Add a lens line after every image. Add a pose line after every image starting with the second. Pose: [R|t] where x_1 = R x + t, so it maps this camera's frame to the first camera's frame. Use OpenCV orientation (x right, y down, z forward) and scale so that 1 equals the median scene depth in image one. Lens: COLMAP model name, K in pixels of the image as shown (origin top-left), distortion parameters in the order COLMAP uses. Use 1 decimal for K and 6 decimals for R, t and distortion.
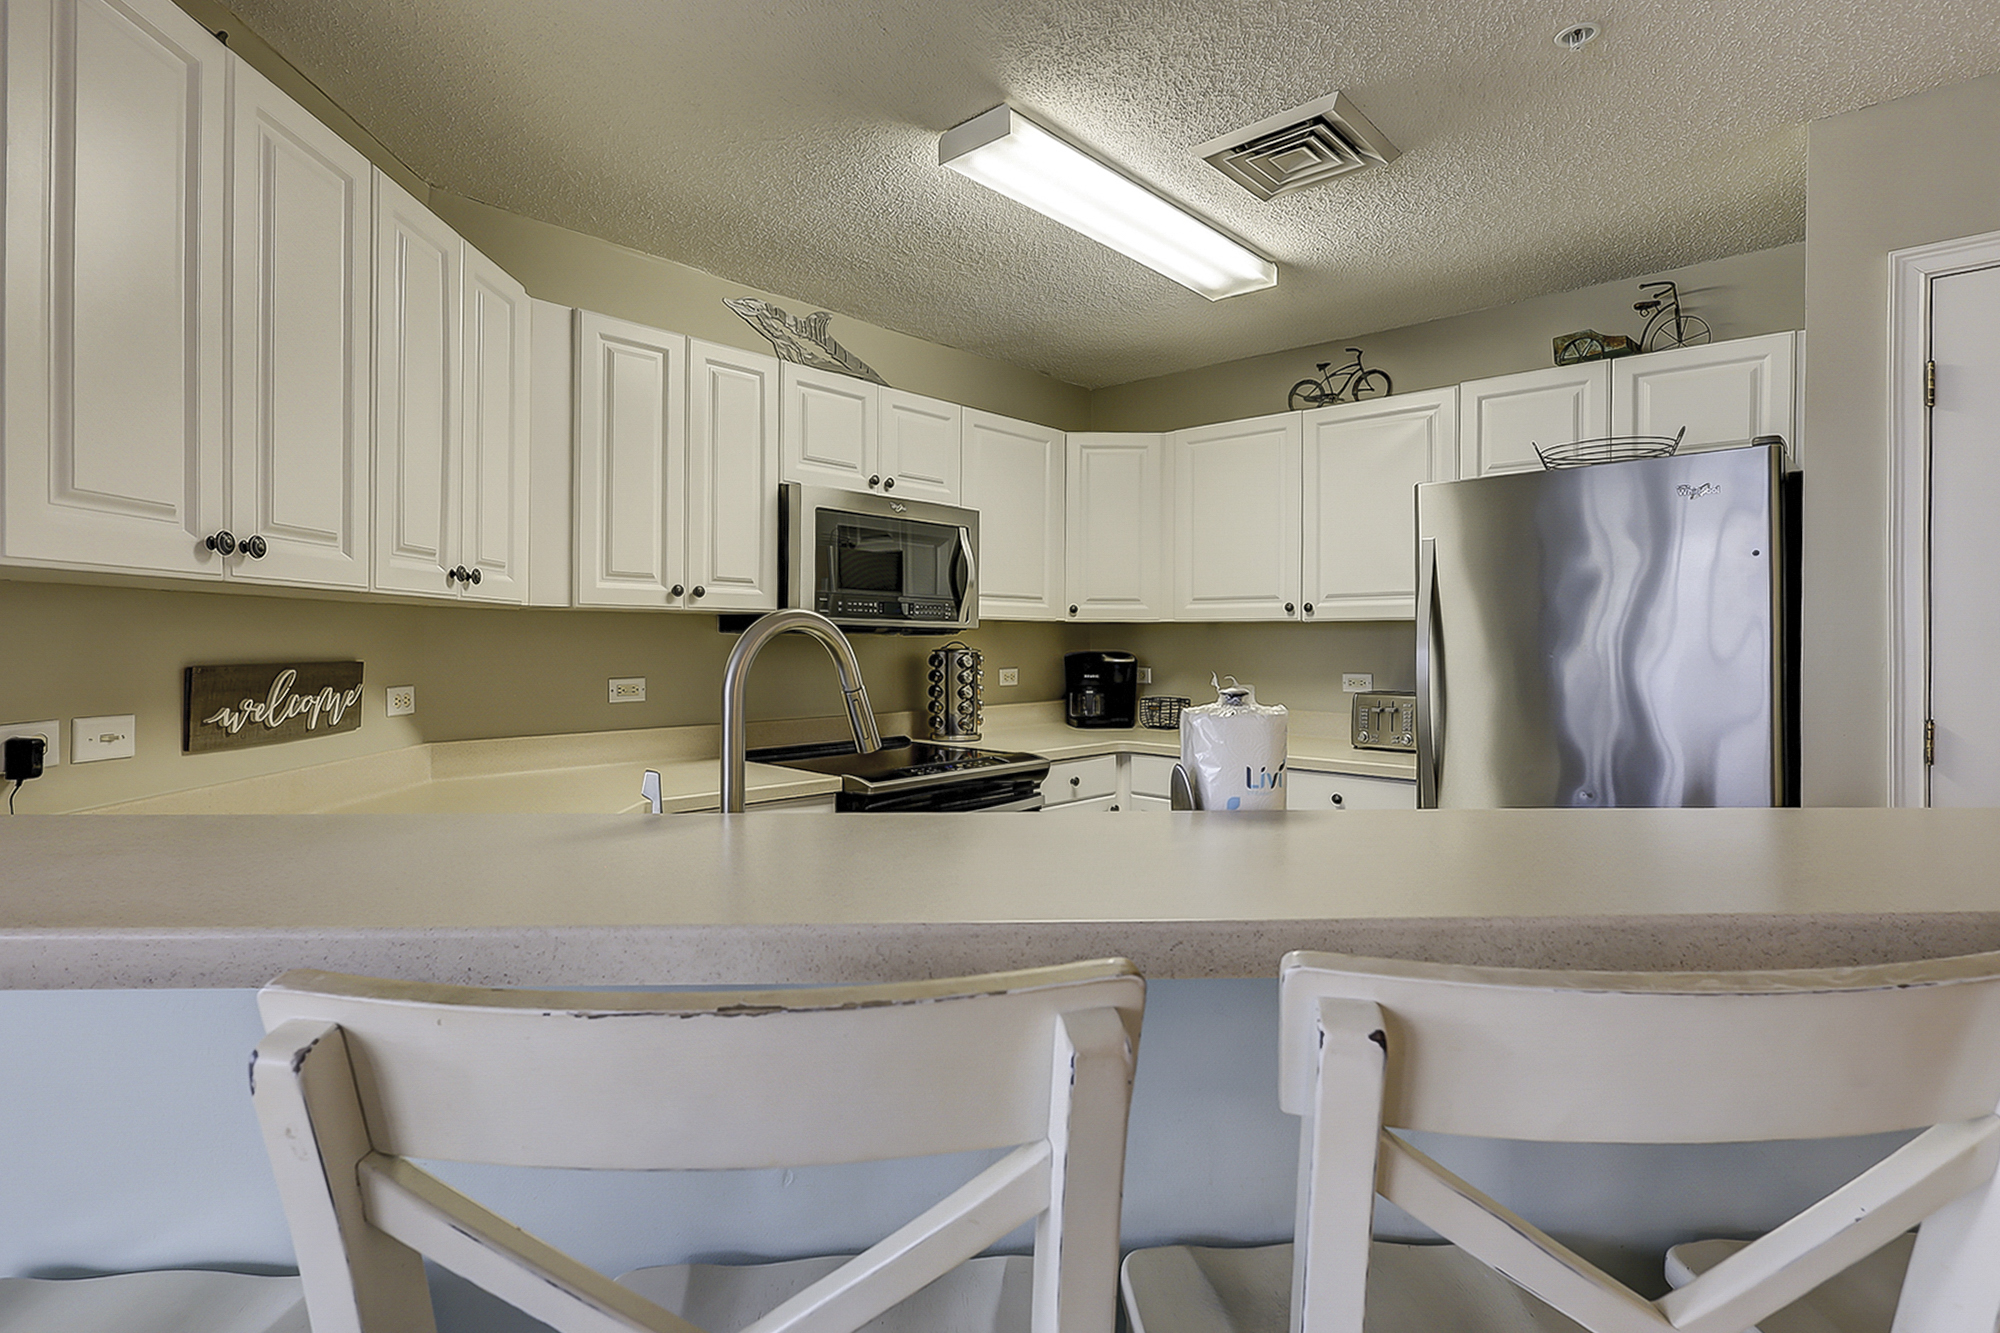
lens RADIAL K [[966.9, 0, 971.7], [0, 966.9, 642.2], [0, 0, 1]] dist [-0.005846, -0.000391]
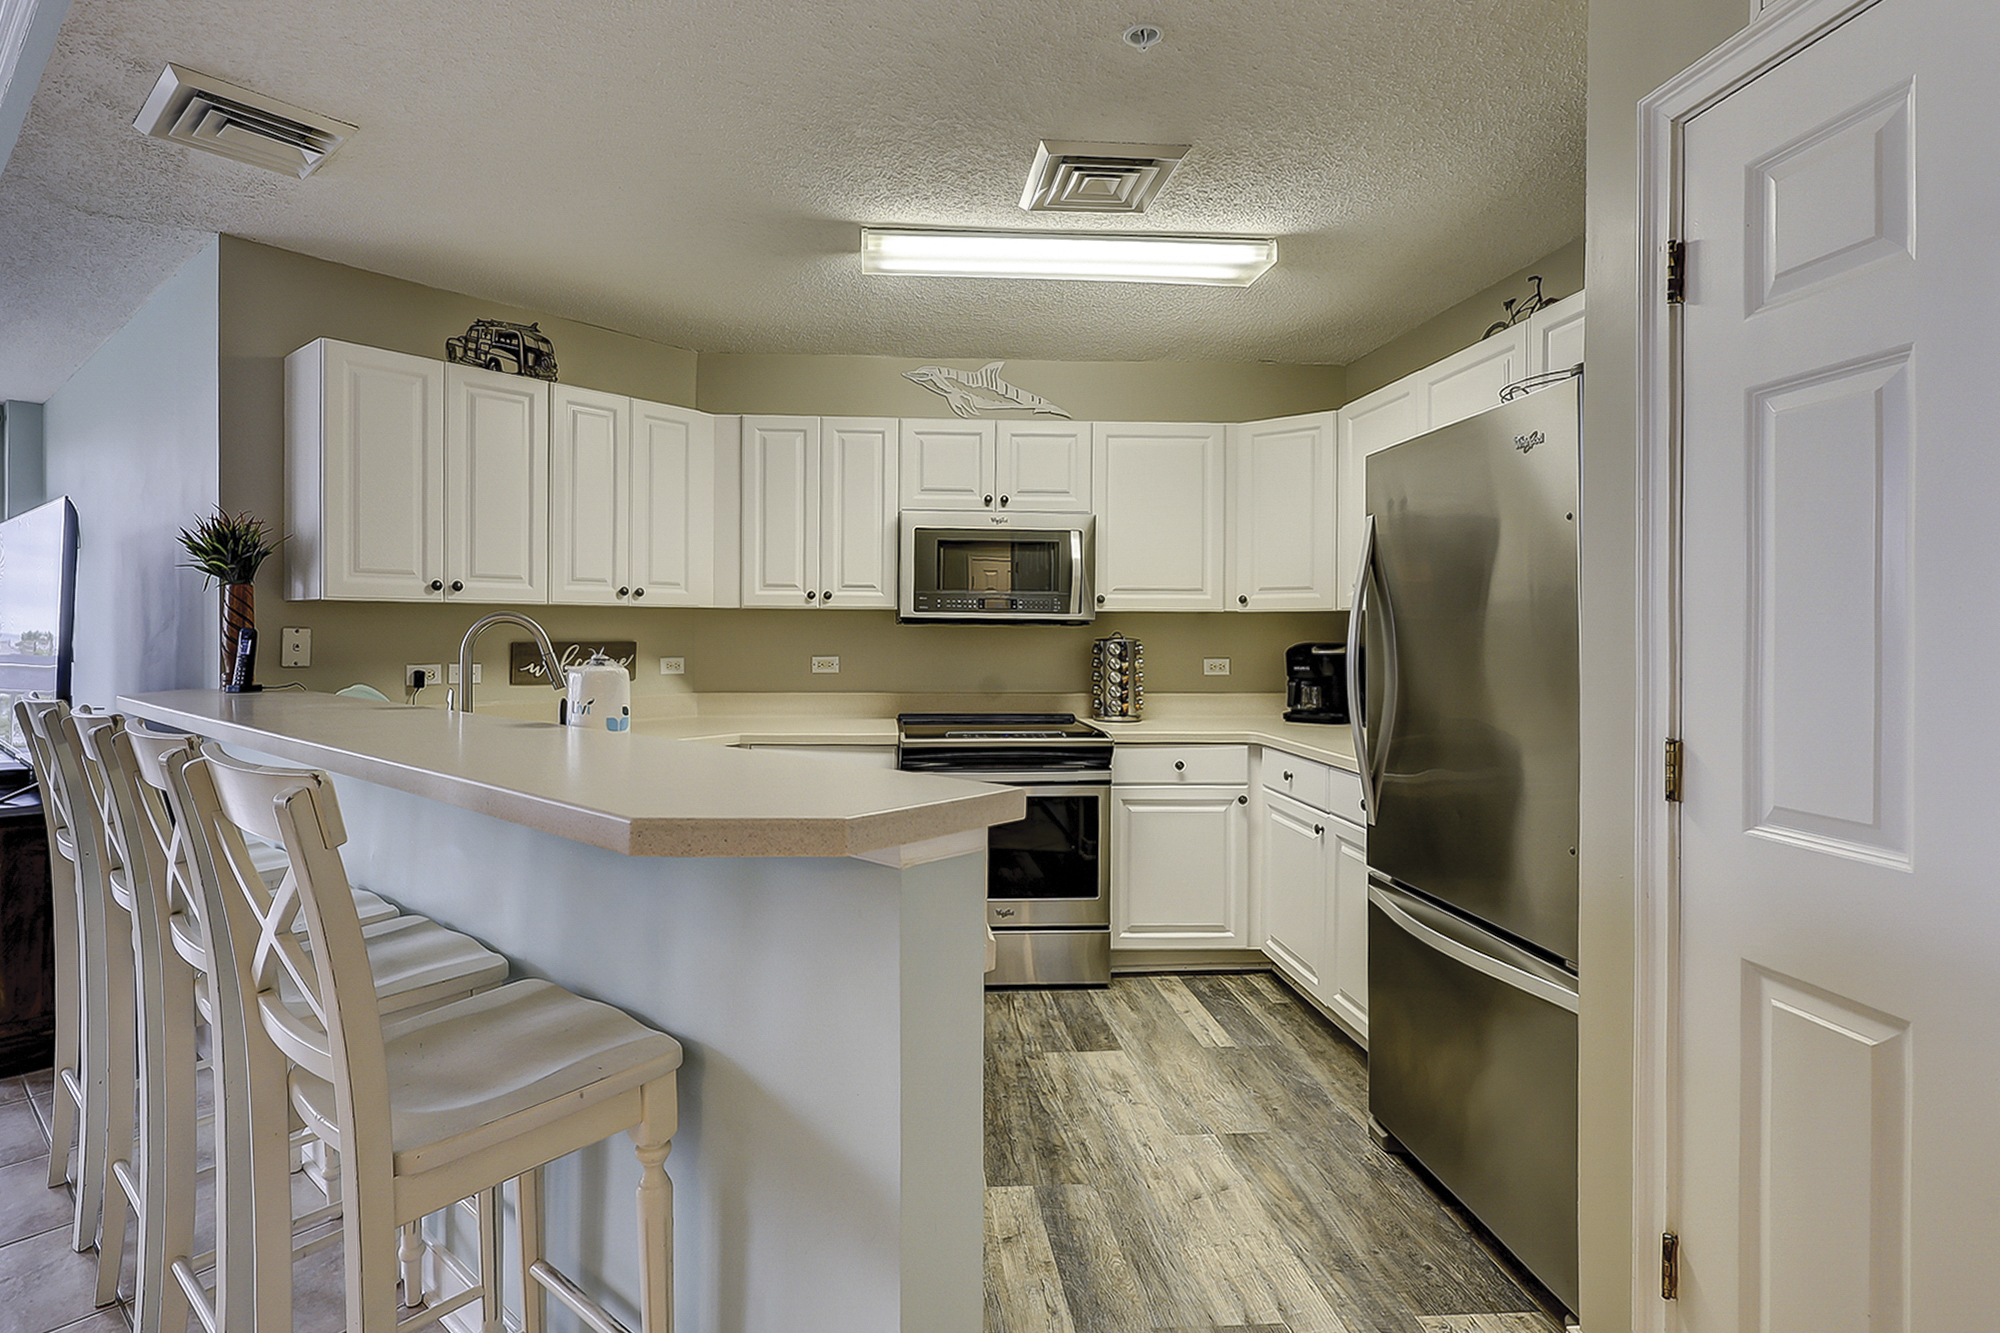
lens RADIAL K [[966.9, 0, 963.4], [0, 966.9, 633.5], [0, 0, 1]] dist [-0.005846, -0.000391]
pose [[0.733211, 0.002765, -0.679995, 0.770286], [-0.003329, 0.999994, 0.000477, 0.001787], [0.679993, 0.001913, 0.733216, 0.087263]]
